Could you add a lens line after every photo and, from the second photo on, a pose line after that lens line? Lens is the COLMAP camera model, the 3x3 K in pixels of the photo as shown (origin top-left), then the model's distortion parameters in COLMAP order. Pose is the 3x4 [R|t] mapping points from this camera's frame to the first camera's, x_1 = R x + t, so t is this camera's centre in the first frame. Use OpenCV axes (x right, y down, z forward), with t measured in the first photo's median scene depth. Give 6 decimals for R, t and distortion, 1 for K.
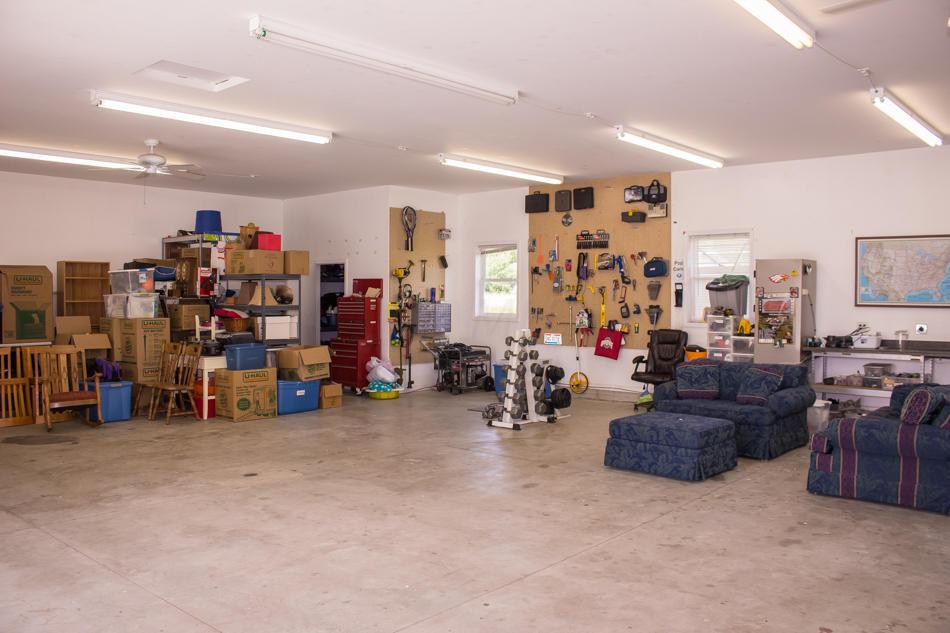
lens RADIAL K [[787.0, 0, 475.0], [0, 787.0, 316.5], [0, 0, 1]] dist [-0.156752, 0.120380]
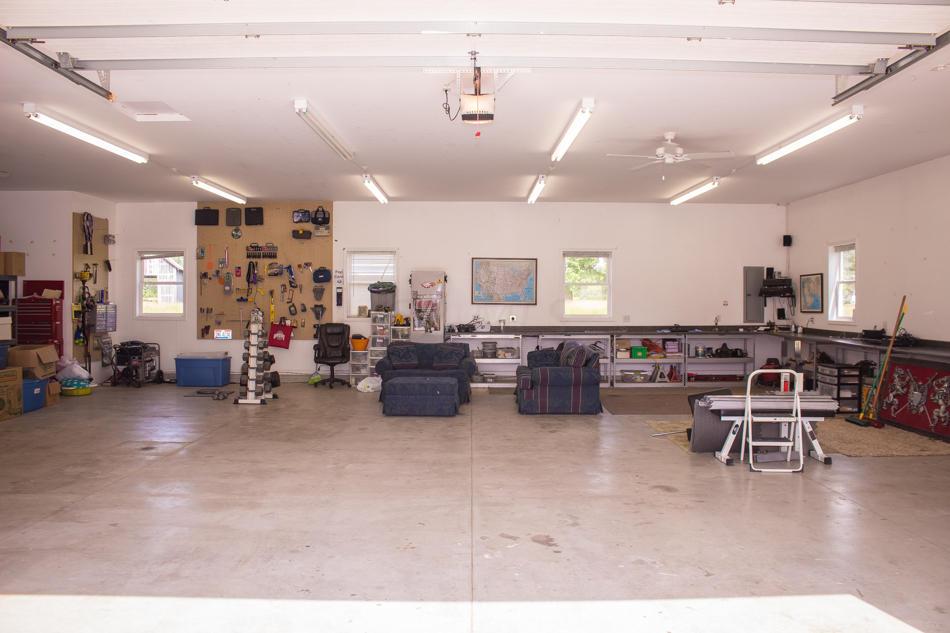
lens RADIAL K [[787.0, 0, 475.0], [0, 787.0, 316.5], [0, 0, 1]] dist [-0.156752, 0.120380]
pose [[0.744994, -0.012576, 0.666953, -0.425772], [0.015948, 0.999872, 0.001039, 0.007532], [-0.666881, 0.009862, 0.745099, -0.119550]]
